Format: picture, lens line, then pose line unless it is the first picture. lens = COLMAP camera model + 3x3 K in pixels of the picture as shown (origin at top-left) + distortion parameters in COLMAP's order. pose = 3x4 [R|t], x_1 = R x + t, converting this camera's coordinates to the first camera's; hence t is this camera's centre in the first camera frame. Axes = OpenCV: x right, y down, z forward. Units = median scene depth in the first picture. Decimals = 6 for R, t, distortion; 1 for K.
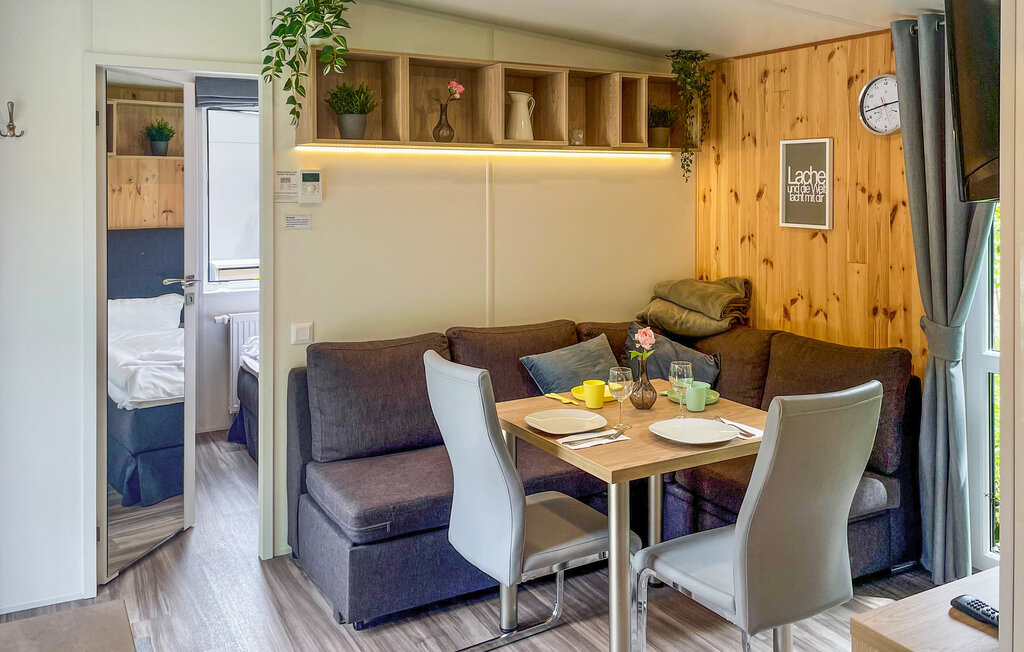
lens RADIAL K [[839.9, 0, 512.0], [0, 839.9, 326.0], [0, 0, 1]] dist [-0.001920, -0.003985]
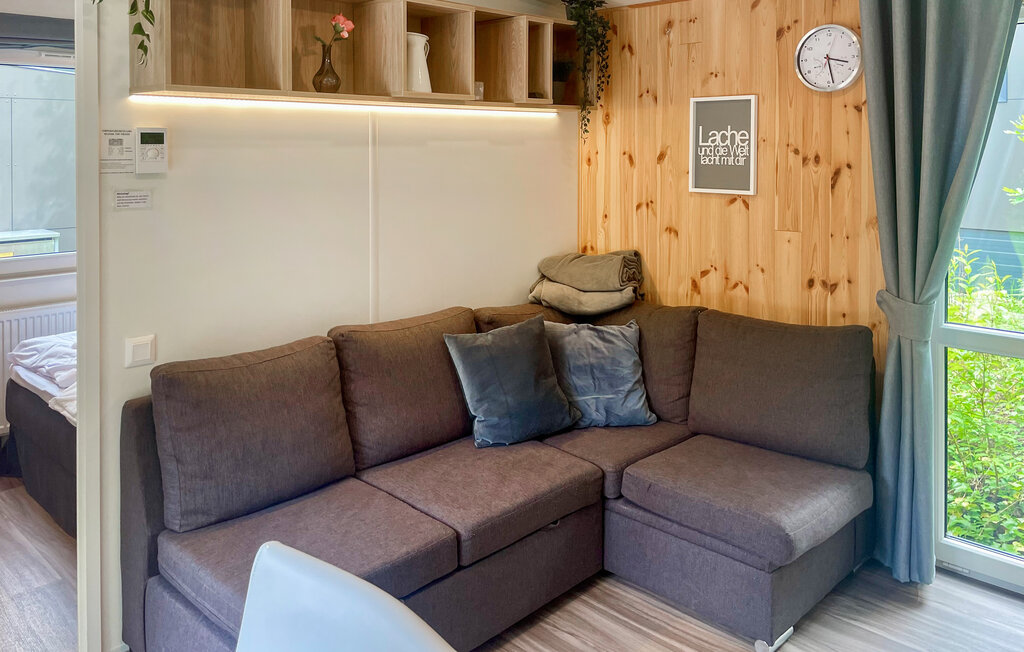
lens RADIAL K [[837.7, 0, 511.0], [0, 837.7, 257.1], [0, 0, 1]] dist [0.003041, -0.007931]
pose [[0.965428, -0.037186, 0.258002, -0.112453], [0.046348, 0.998489, -0.029518, -0.033088], [-0.256515, 0.040456, 0.965693, 0.193028]]
